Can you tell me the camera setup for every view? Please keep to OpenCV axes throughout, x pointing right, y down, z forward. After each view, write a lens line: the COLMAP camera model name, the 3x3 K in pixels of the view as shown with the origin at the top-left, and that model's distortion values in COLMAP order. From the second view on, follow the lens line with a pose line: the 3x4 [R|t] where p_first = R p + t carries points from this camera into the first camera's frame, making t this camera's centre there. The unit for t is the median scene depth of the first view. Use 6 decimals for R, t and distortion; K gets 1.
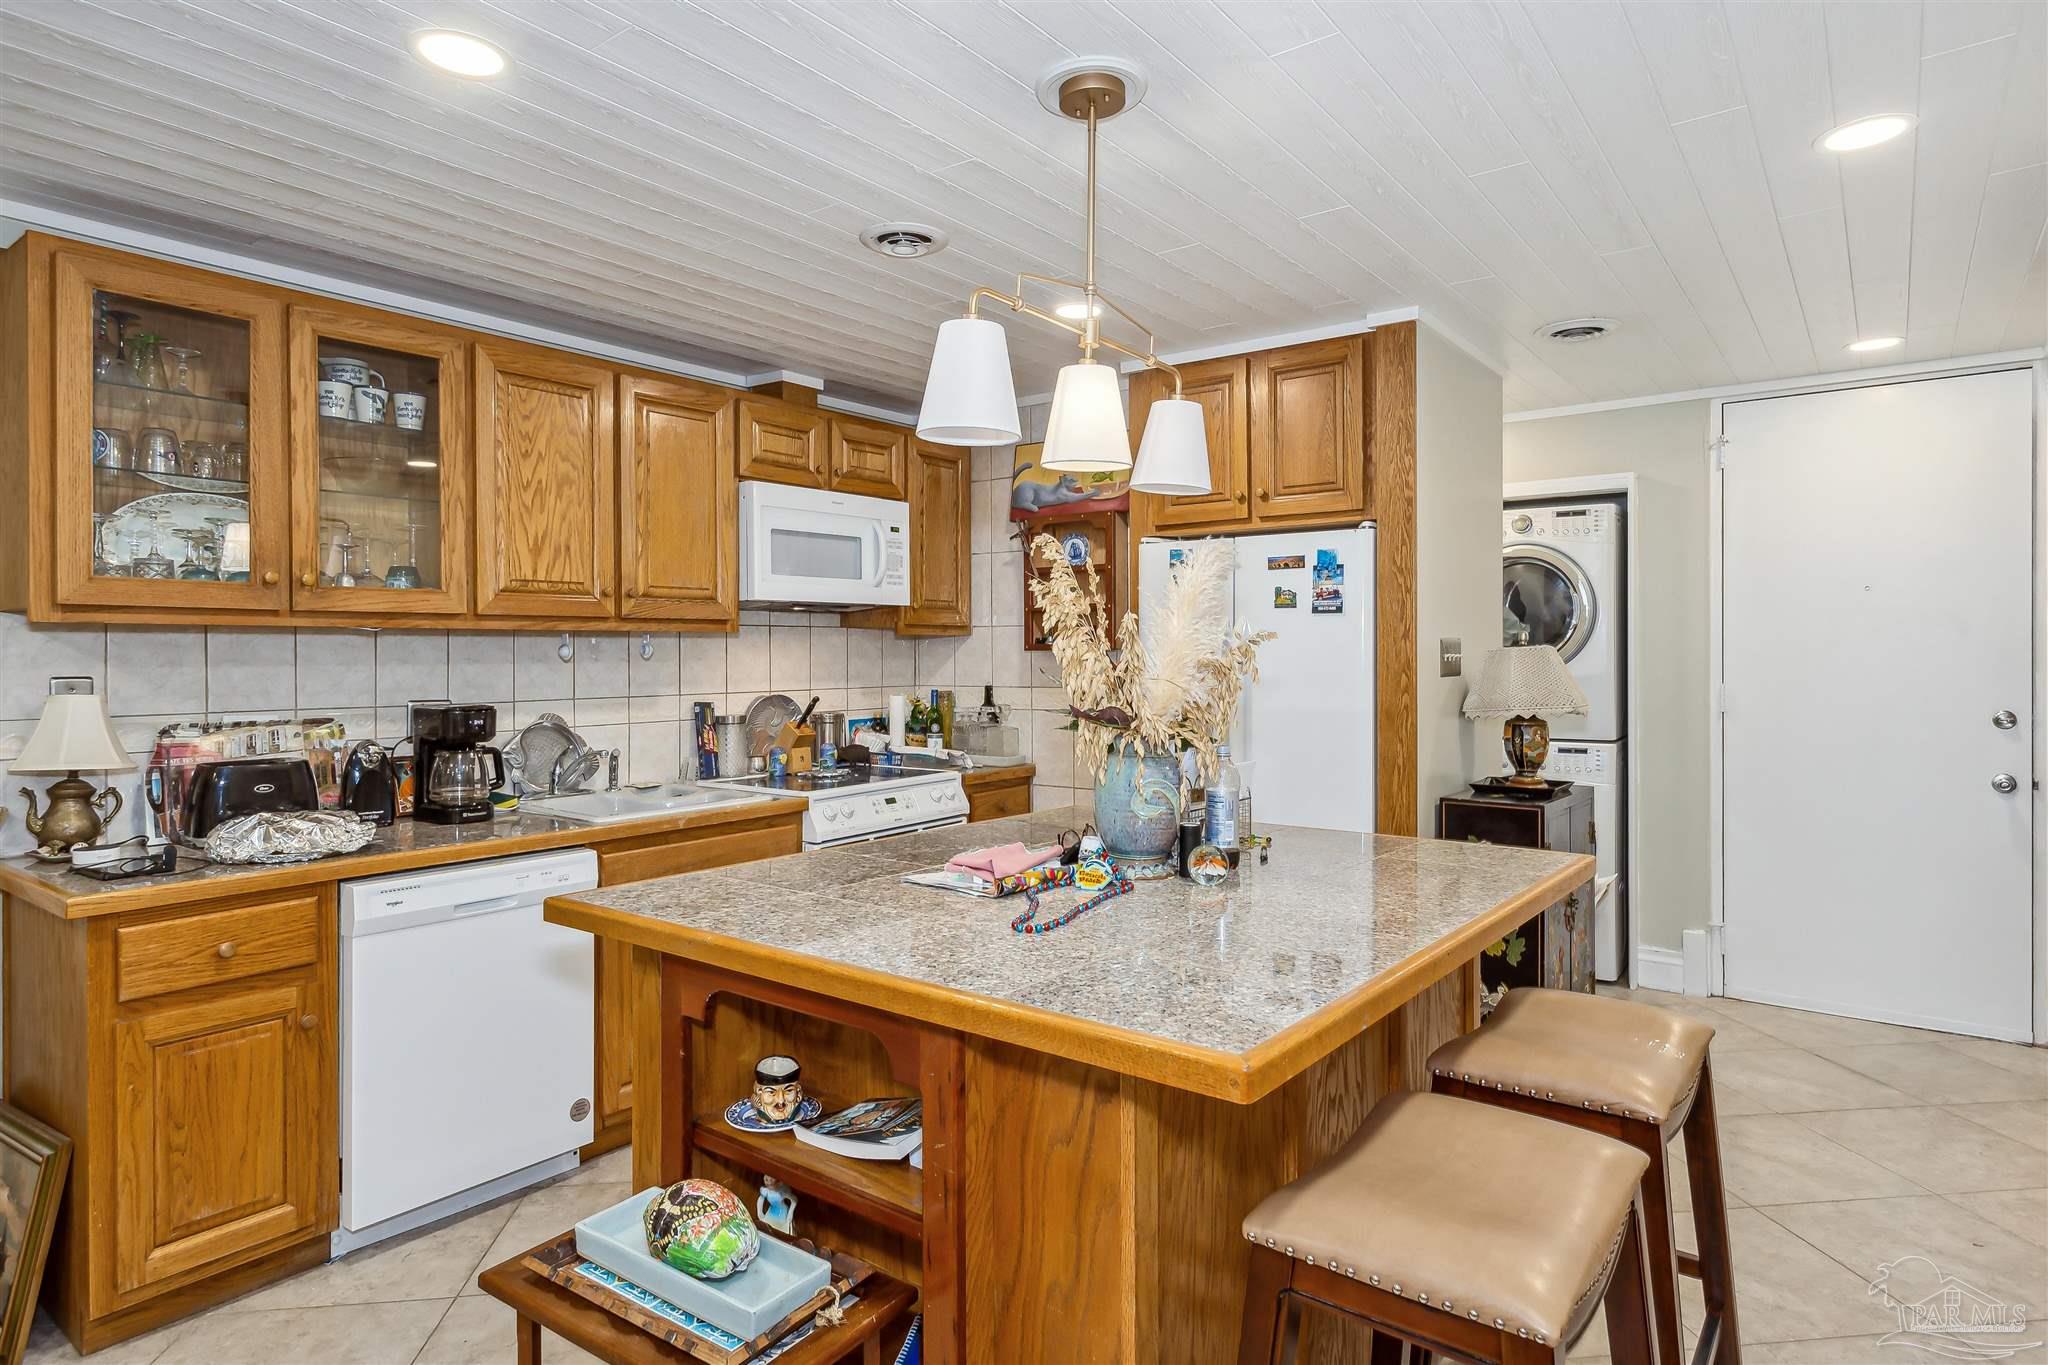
lens RADIAL K [[1151.0, 0, 1014.2], [0, 1151.0, 656.6], [0, 0, 1]] dist [-0.000184, 0.000303]
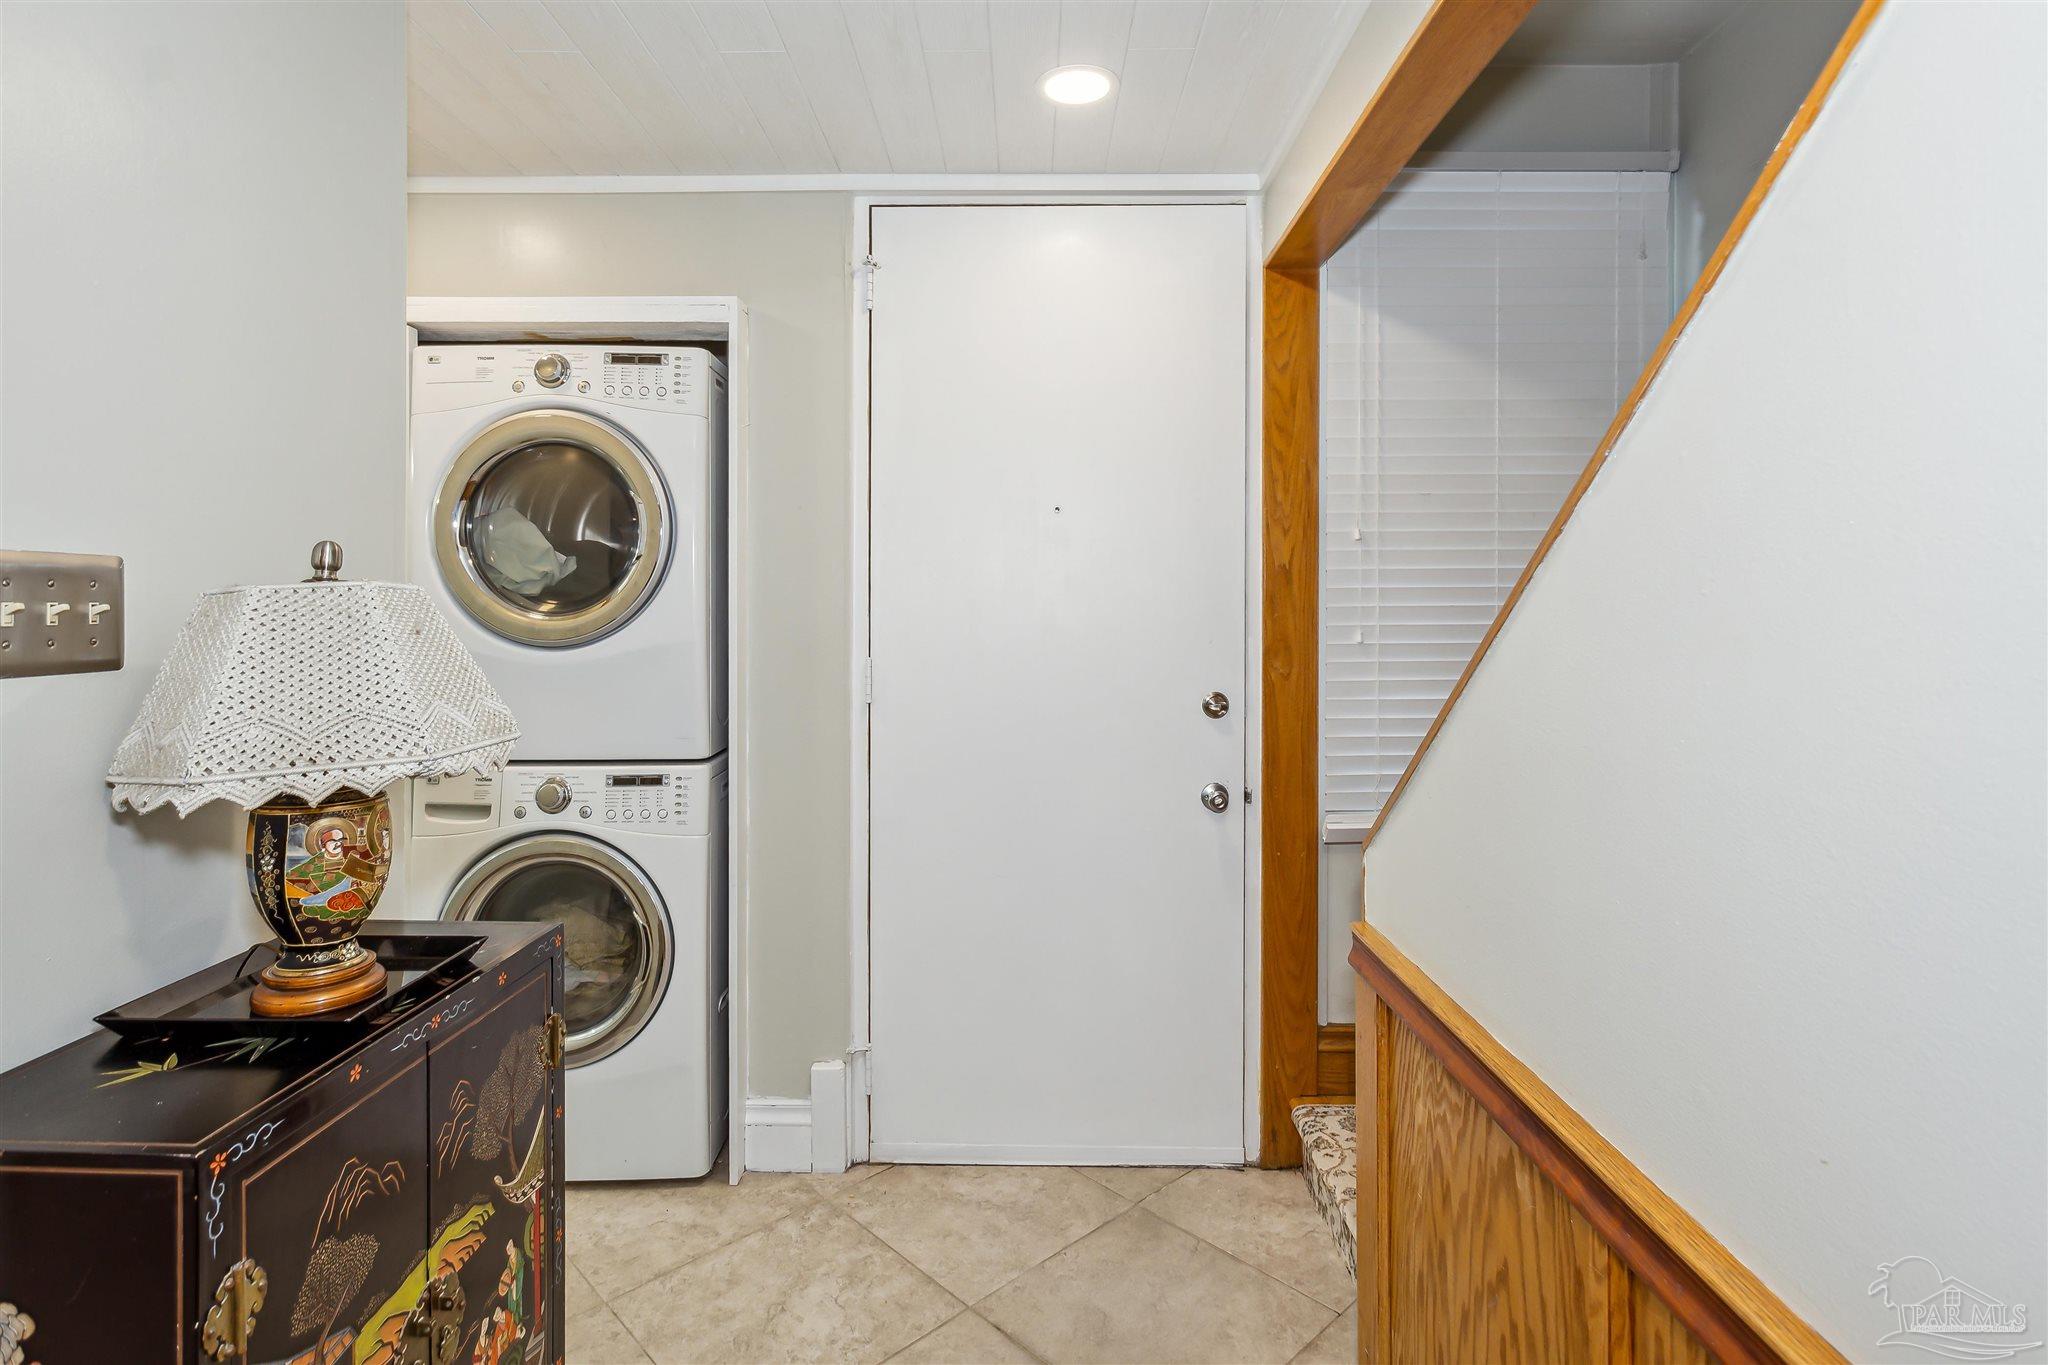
lens RADIAL K [[1060.9, 0, 992.2], [0, 1060.9, 640.1], [0, 0, 1]] dist [0.003481, 0.001178]
pose [[0.815815, -0.014185, 0.578138, 0.423082], [-0.000245, 0.999691, 0.024873, -0.000010], [-0.578312, -0.020433, 0.815559, 0.616691]]
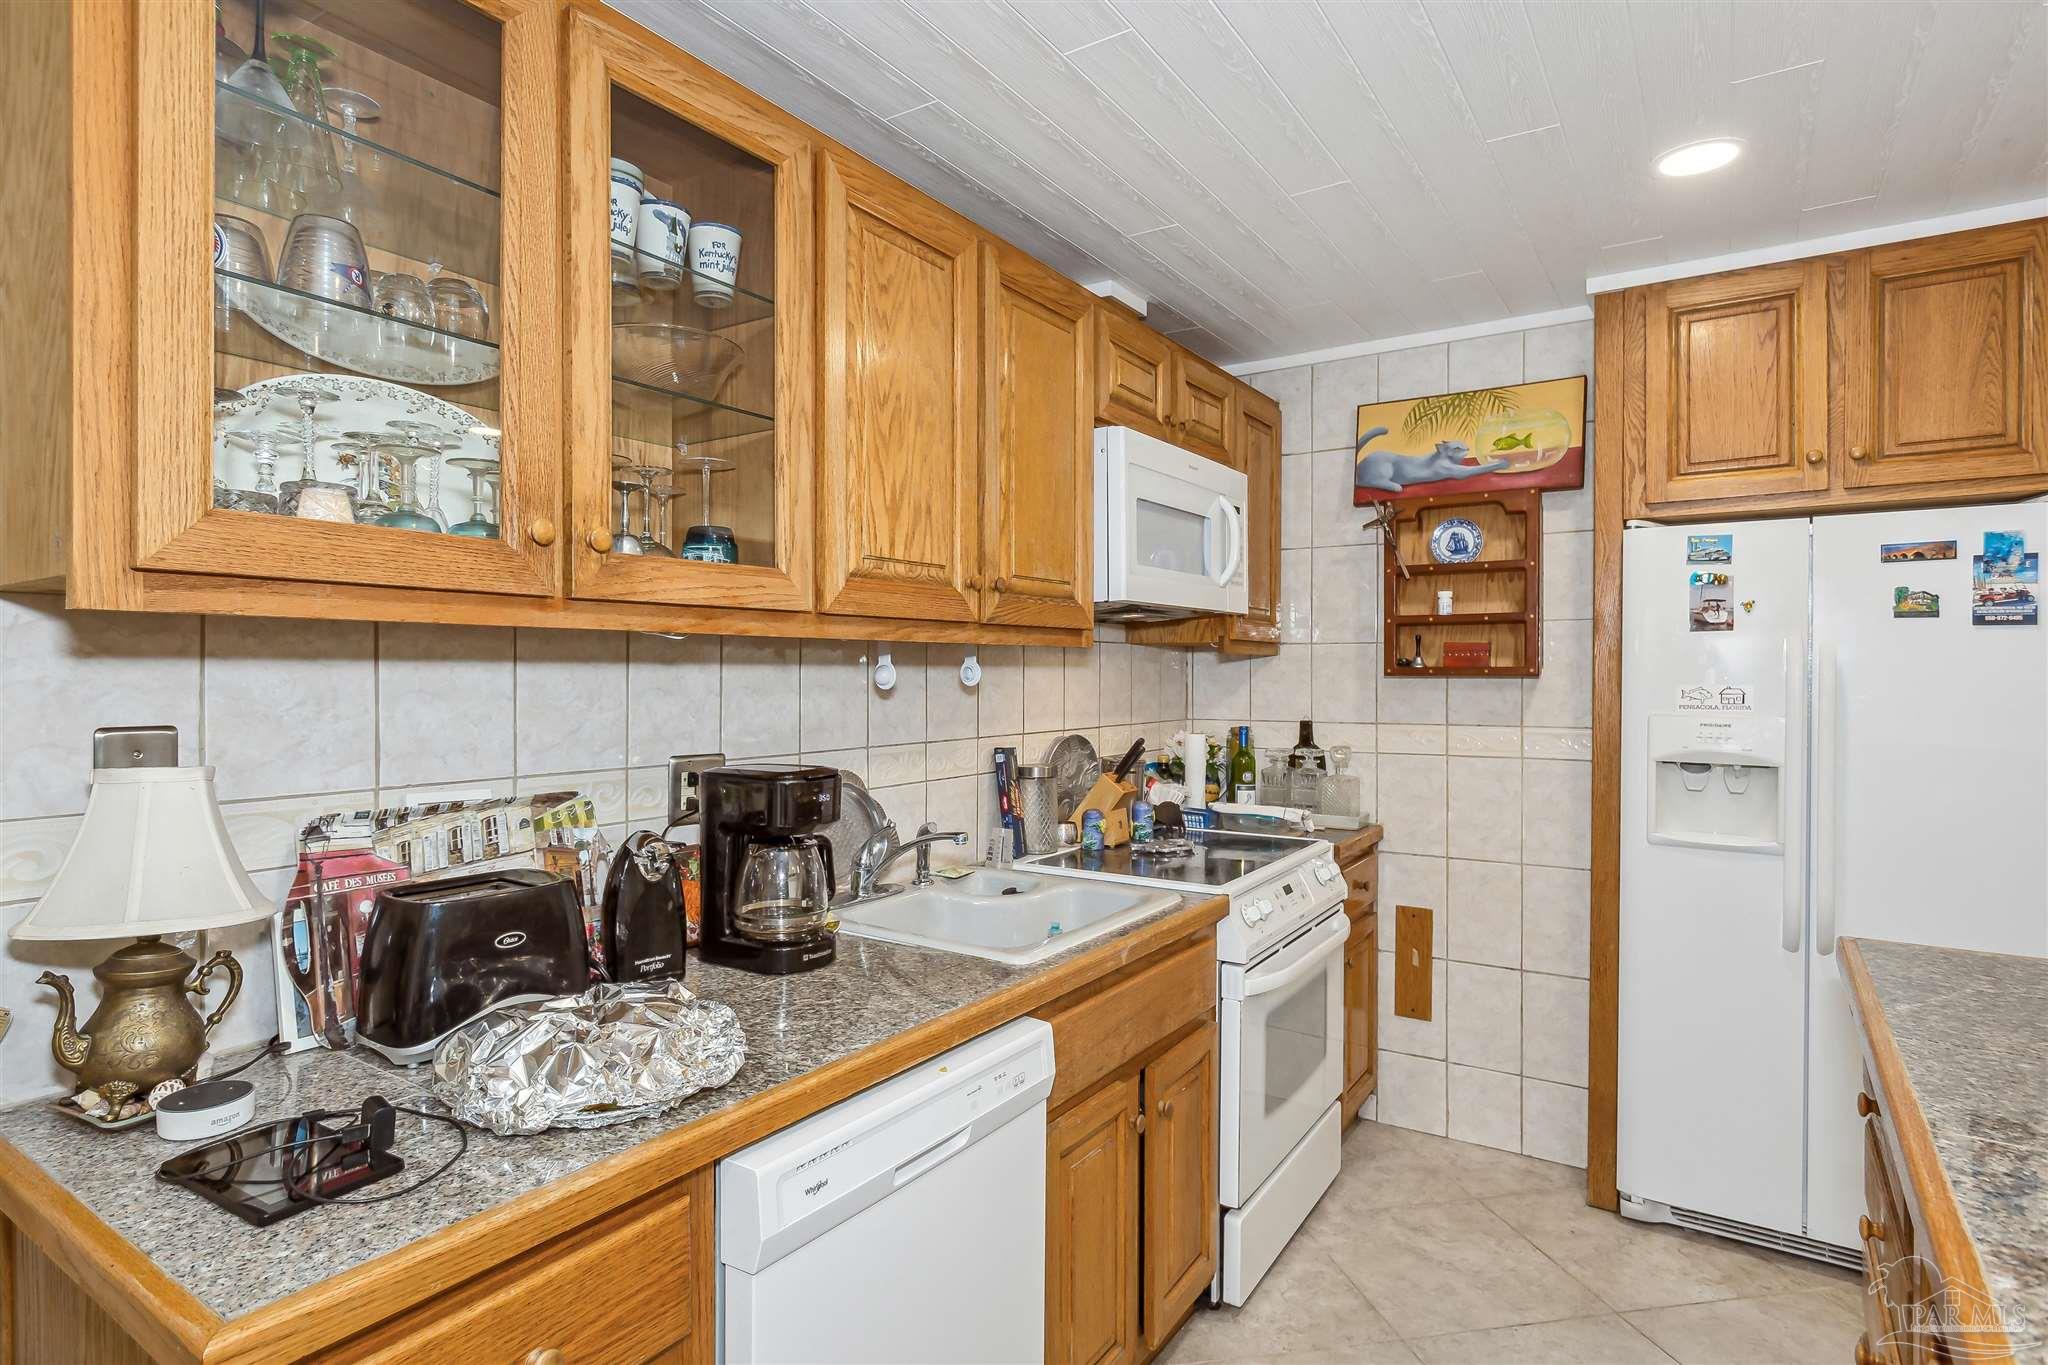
lens RADIAL K [[1075.6, 0, 985.5], [0, 1075.6, 678.7], [0, 0, 1]] dist [-0.010138, 0.002018]
pose [[0.998840, 0.004432, 0.047958, -0.357642], [-0.004508, 0.999989, 0.001467, -0.003963], [-0.047951, -0.001681, 0.998848, 0.392111]]
